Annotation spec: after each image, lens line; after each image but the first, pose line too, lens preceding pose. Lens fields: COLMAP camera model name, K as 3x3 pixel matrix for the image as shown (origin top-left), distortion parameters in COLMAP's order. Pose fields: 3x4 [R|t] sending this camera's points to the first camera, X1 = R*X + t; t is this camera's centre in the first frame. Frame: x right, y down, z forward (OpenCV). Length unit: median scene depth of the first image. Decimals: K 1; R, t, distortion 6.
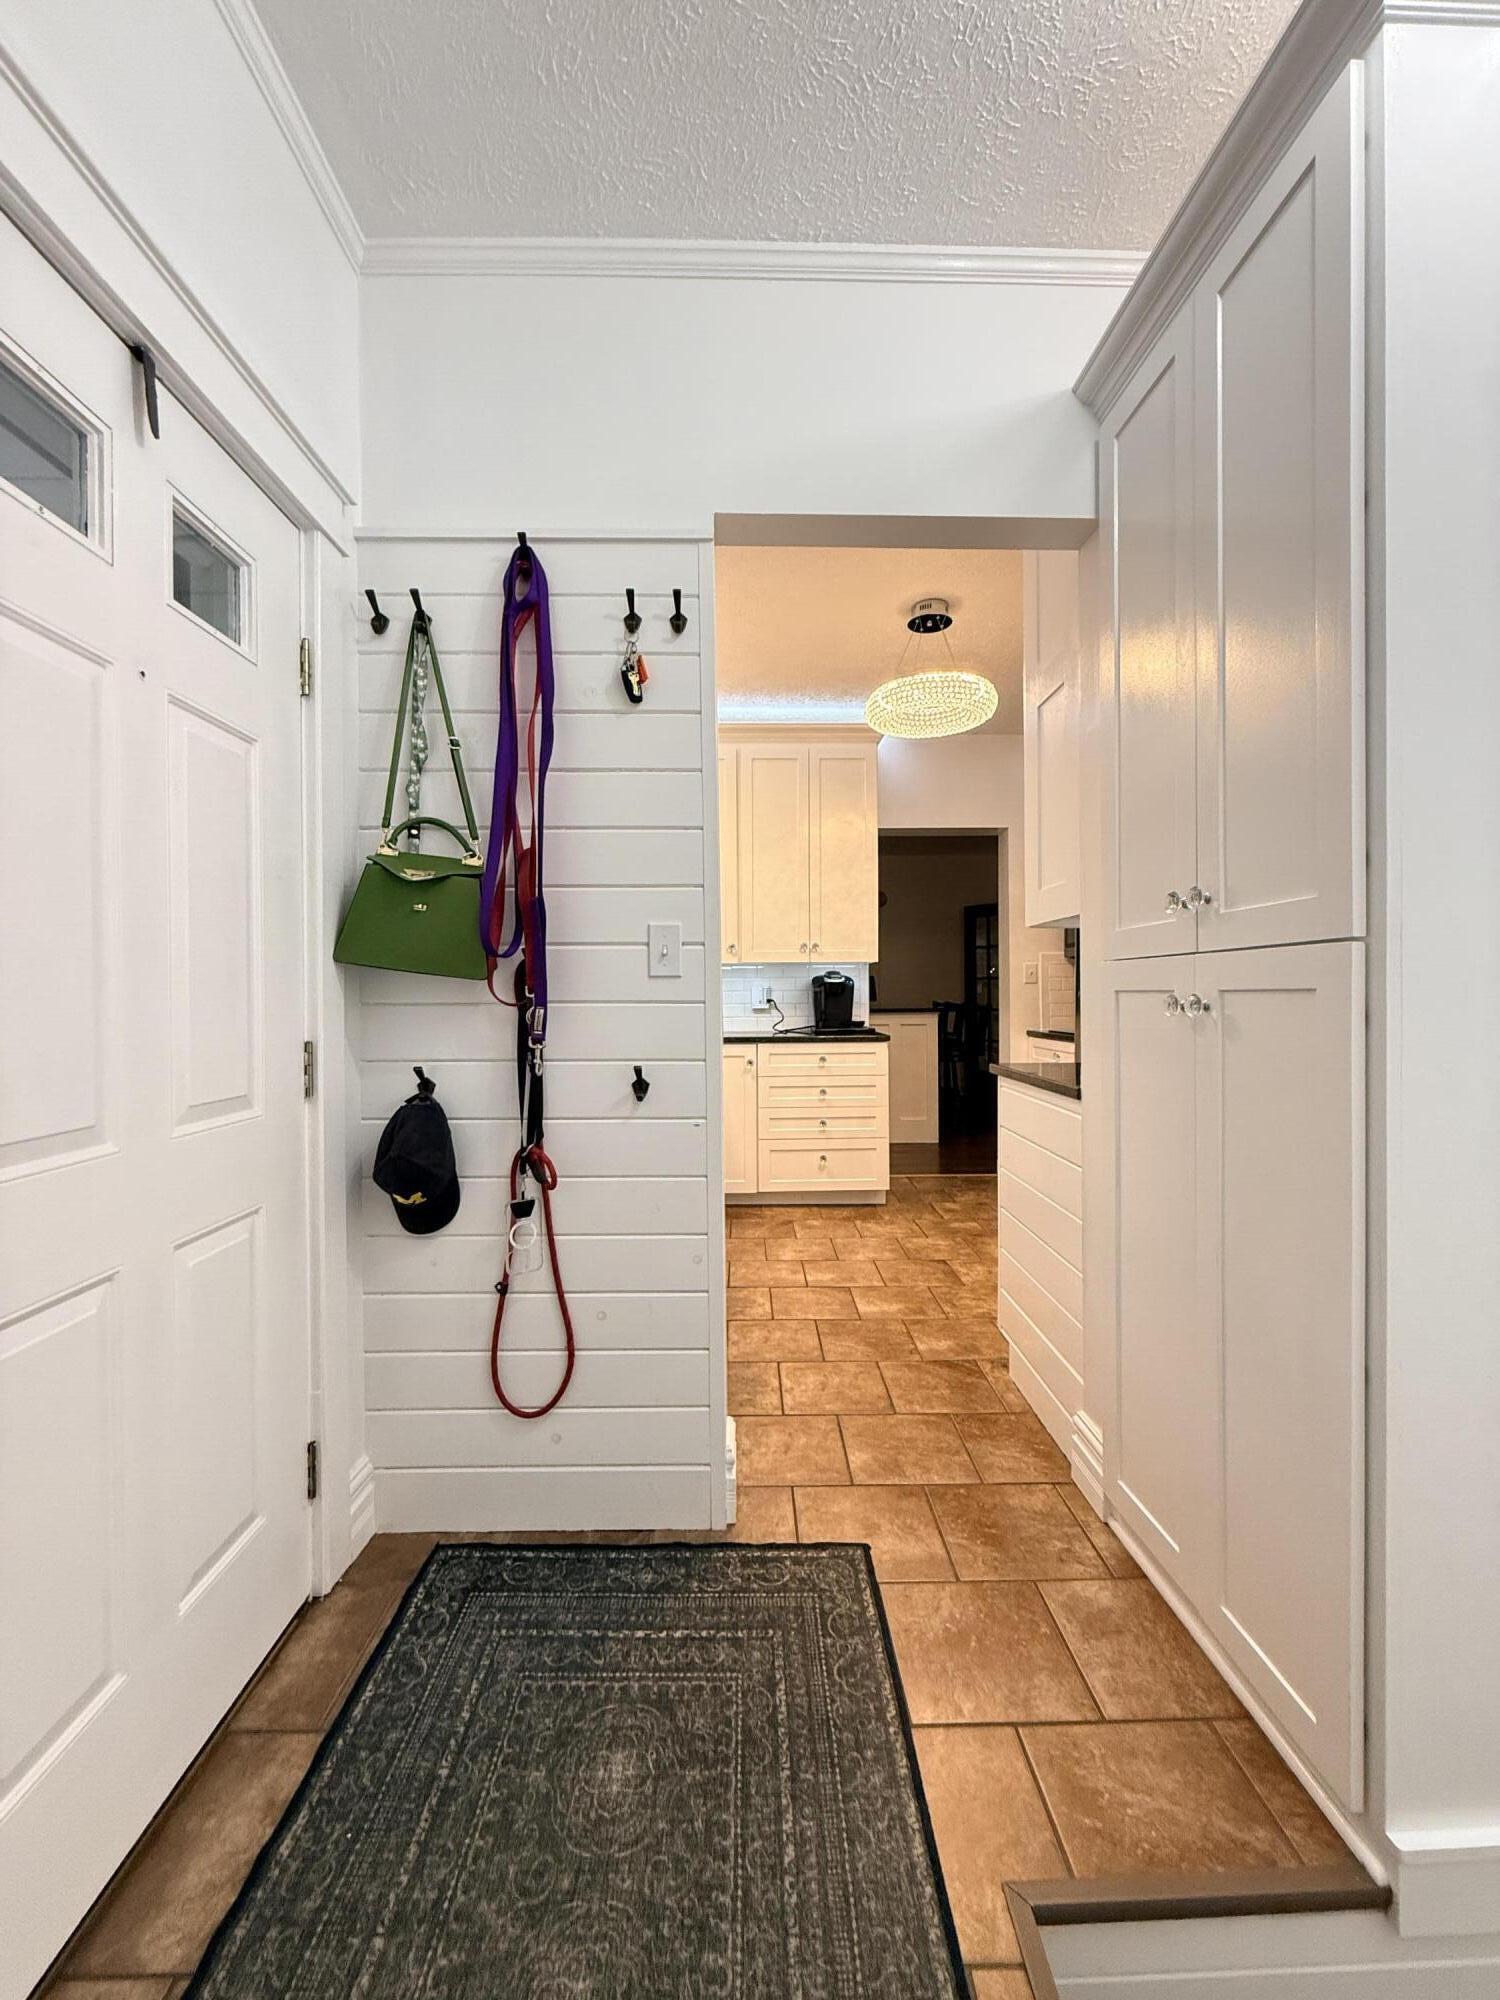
lens RADIAL K [[792.9, 0, 754.0], [0, 792.9, 998.7], [0, 0, 1]] dist [-0.007855, 0.000538]
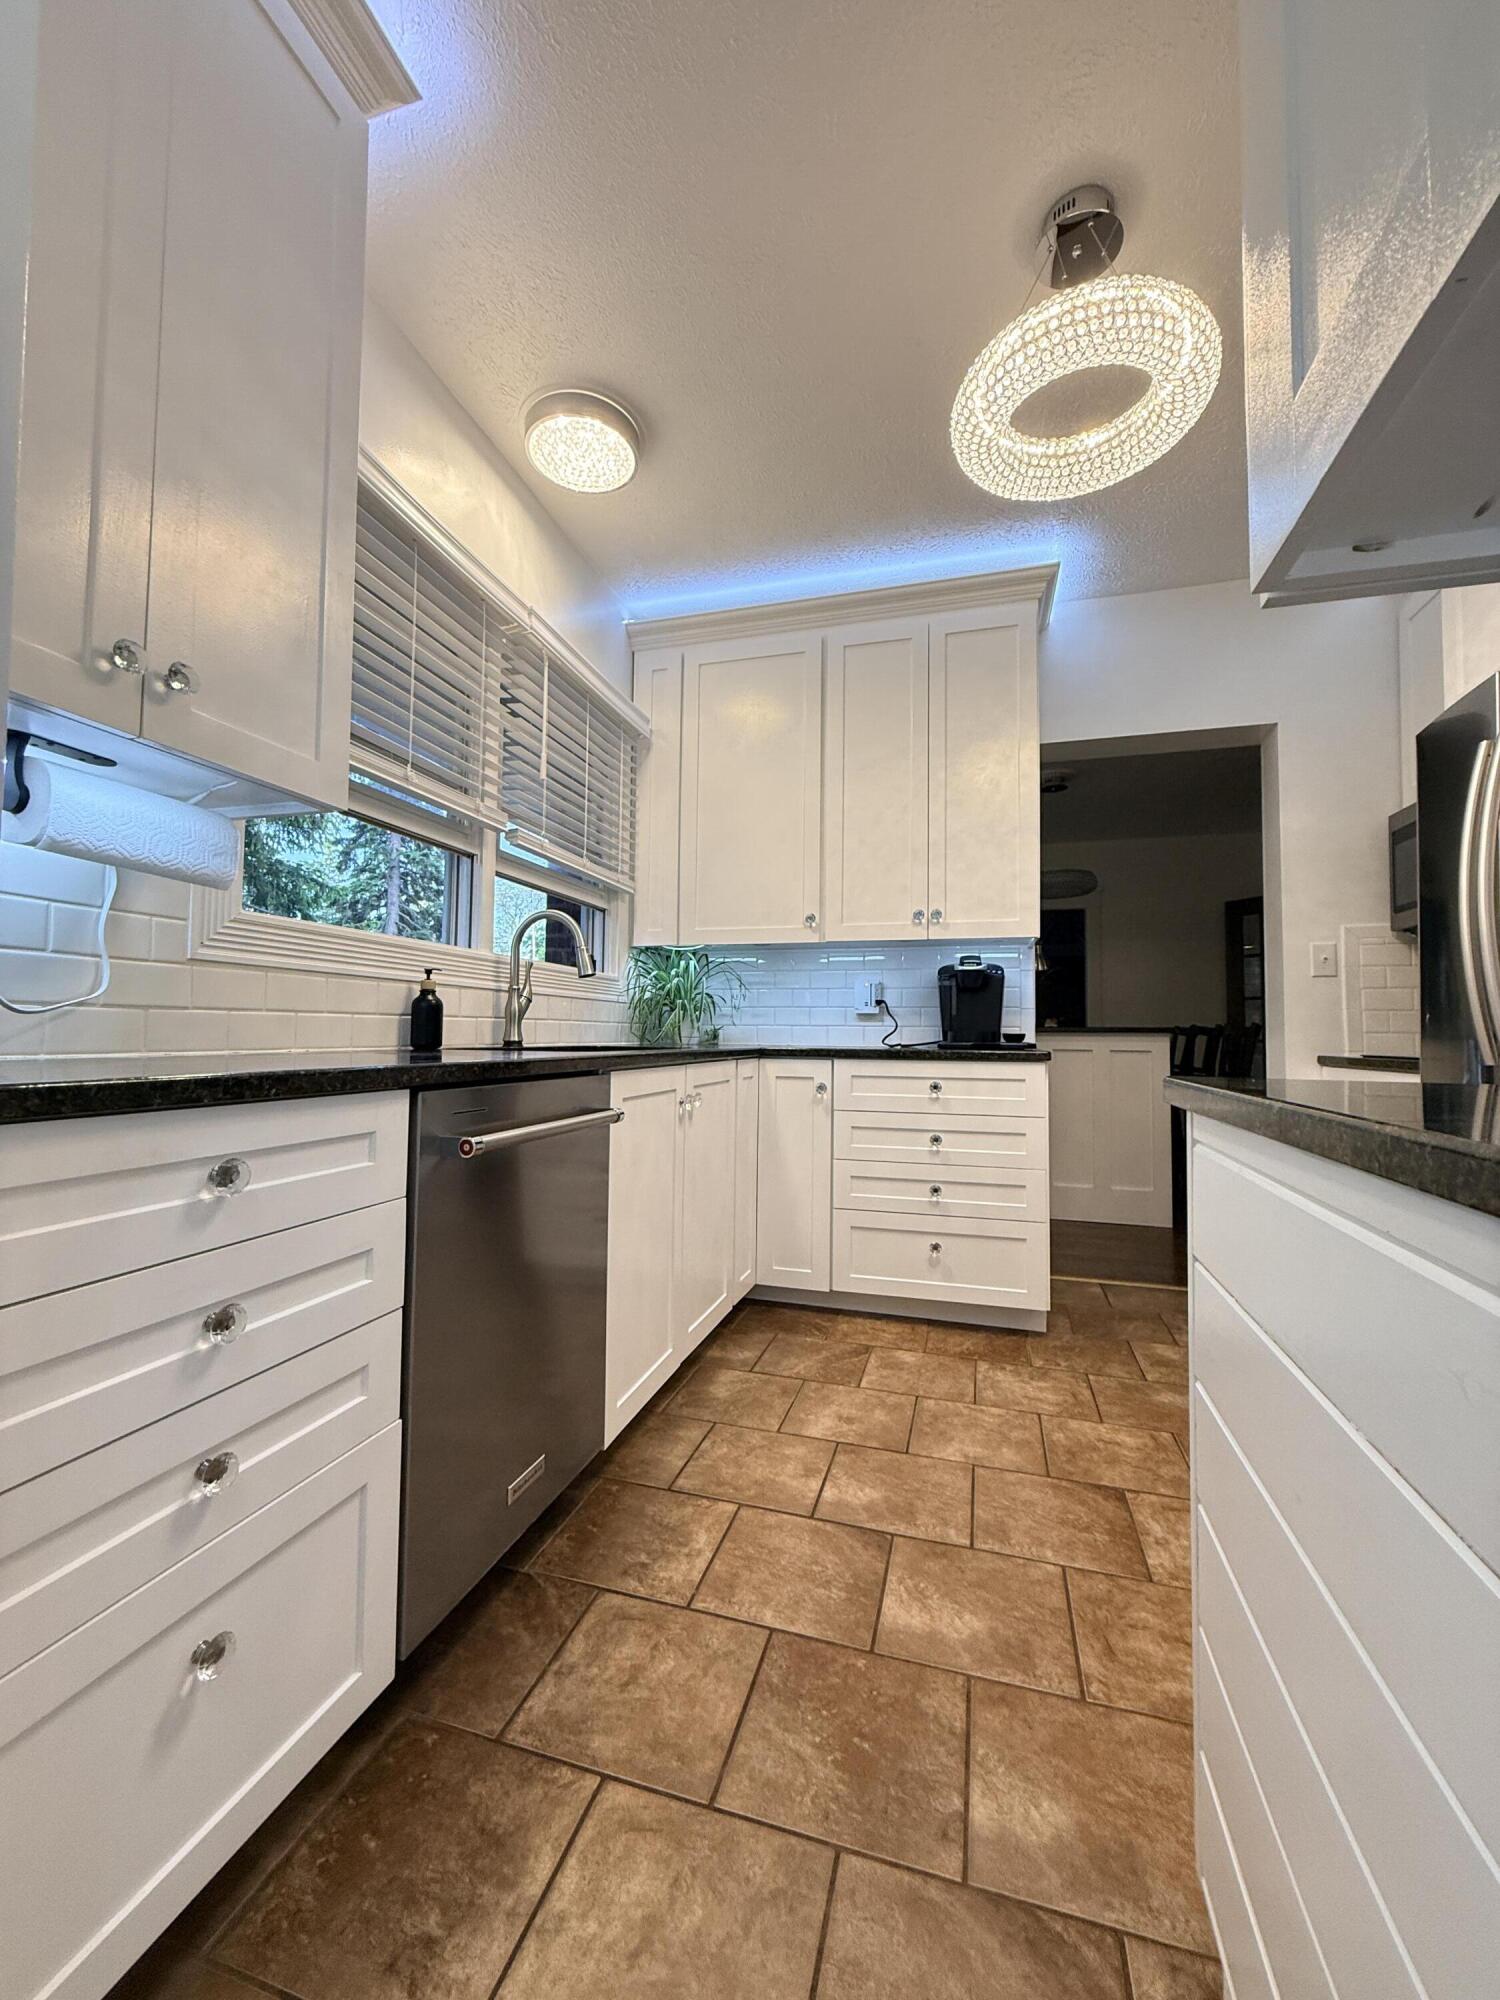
lens RADIAL K [[792.9, 0, 747.4], [0, 792.9, 998.6], [0, 0, 1]] dist [-0.007855, 0.000538]
pose [[0.953951, 0.003577, -0.299941, 0.137901], [-0.018939, 0.998652, -0.048324, 0.041195], [0.299364, 0.051780, 0.952733, 0.370054]]
